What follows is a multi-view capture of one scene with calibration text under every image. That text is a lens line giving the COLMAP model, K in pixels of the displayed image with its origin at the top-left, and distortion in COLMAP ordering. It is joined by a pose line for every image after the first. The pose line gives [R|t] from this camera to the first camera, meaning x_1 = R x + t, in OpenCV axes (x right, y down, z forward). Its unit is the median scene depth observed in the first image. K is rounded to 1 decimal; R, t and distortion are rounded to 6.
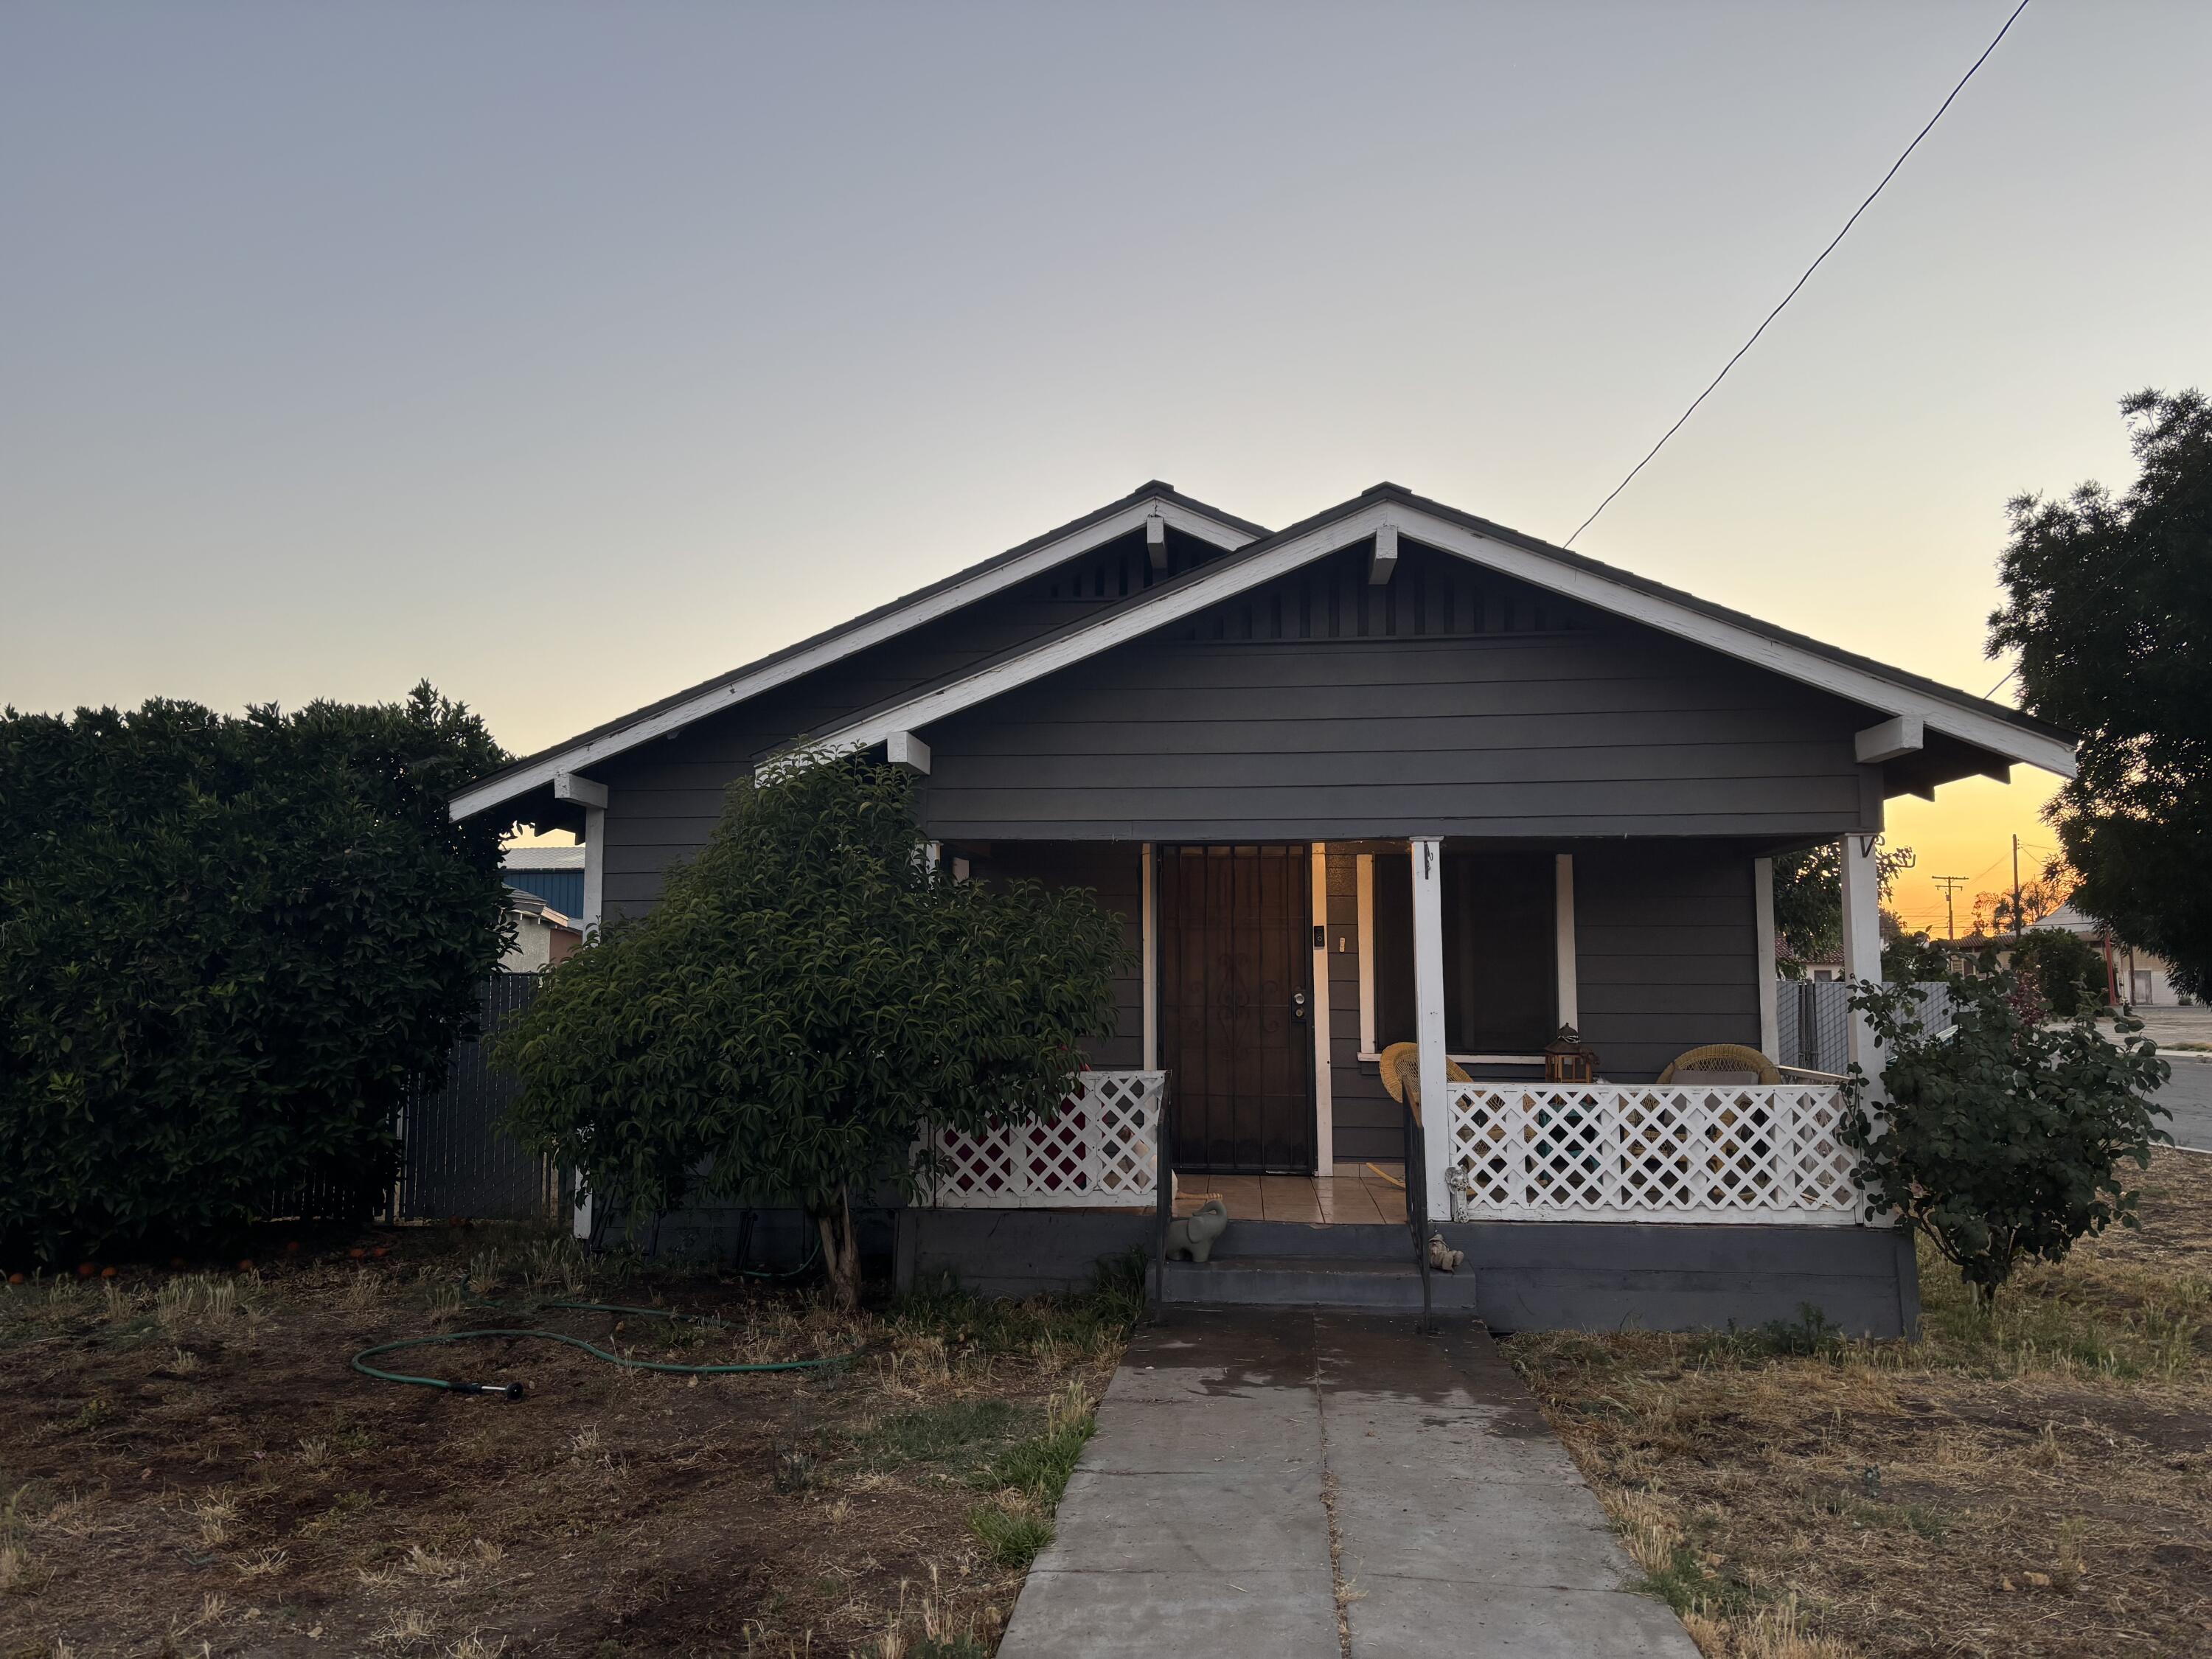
lens RADIAL K [[1654.4, 0, 1106.0], [0, 1654.4, 829.5], [0, 0, 1]] dist [0.005482, 0.001709]
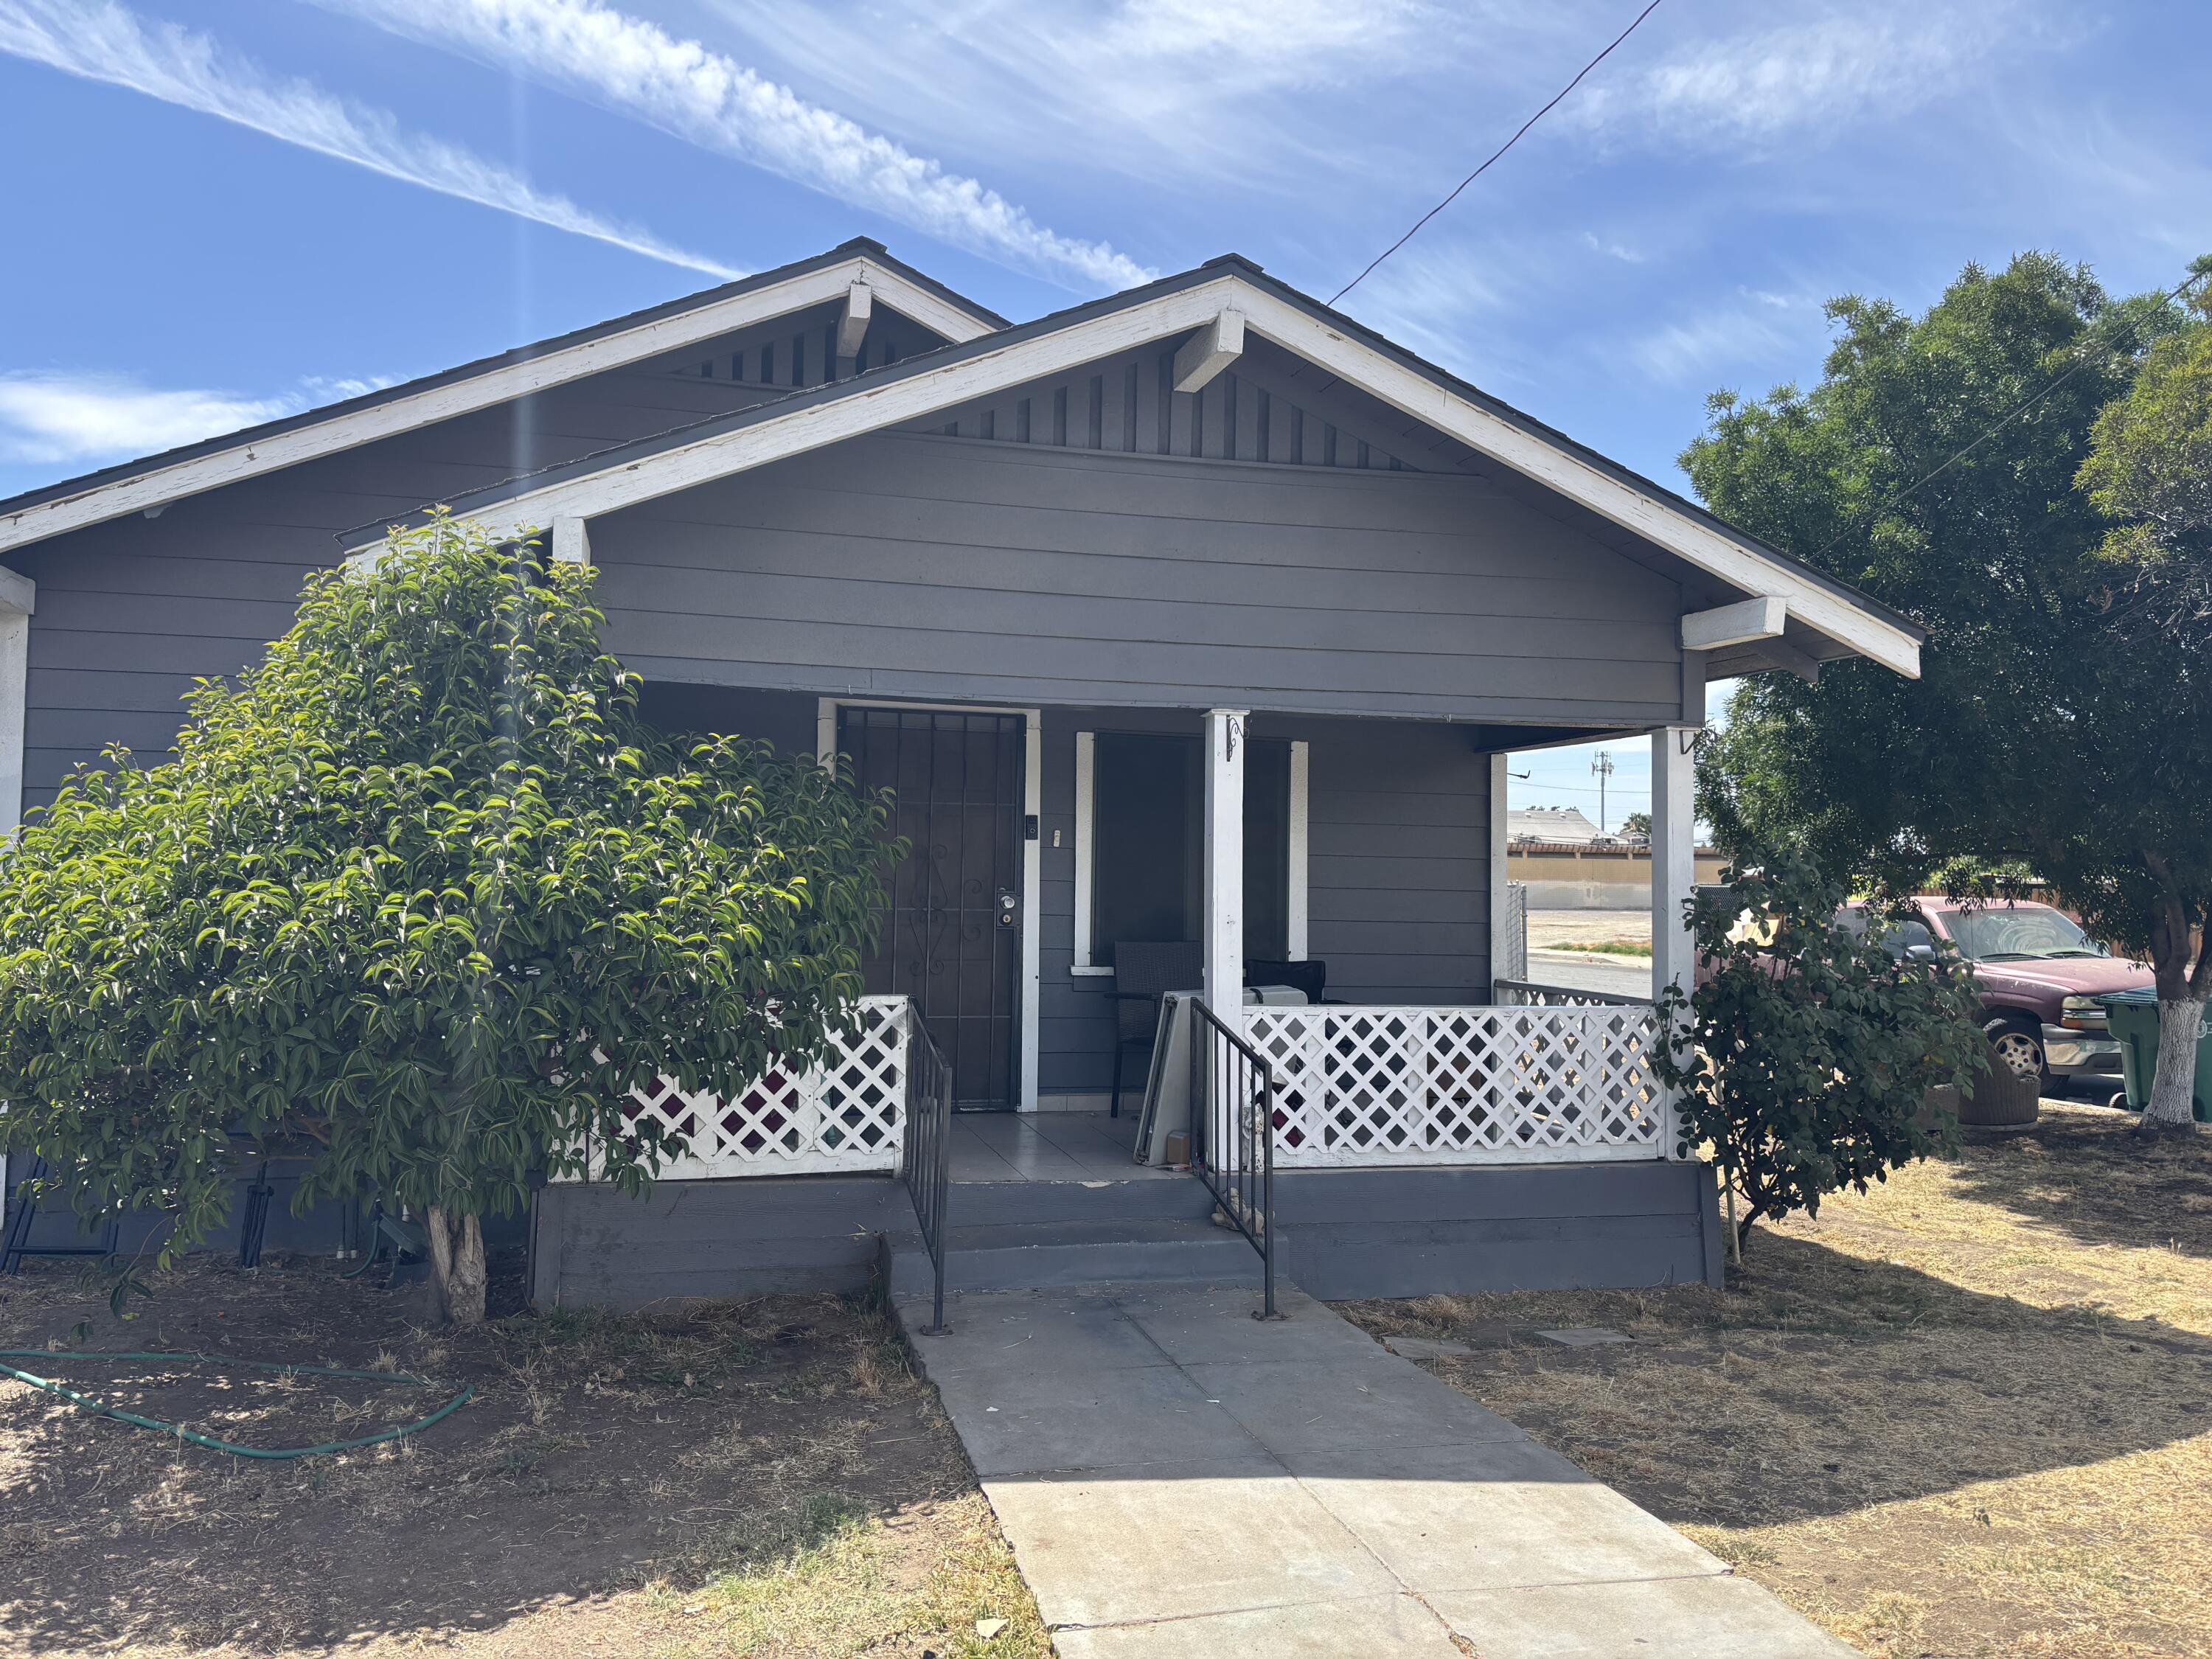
lens RADIAL K [[1664.1, 0, 1102.2], [0, 1664.1, 804.0], [0, 0, 1]] dist [0.158044, -0.334177]
pose [[0.938885, 0.031621, 0.342776, -0.153335], [-0.047678, 0.998120, 0.038516, 0.022759], [-0.340914, -0.052505, 0.938627, 0.241388]]
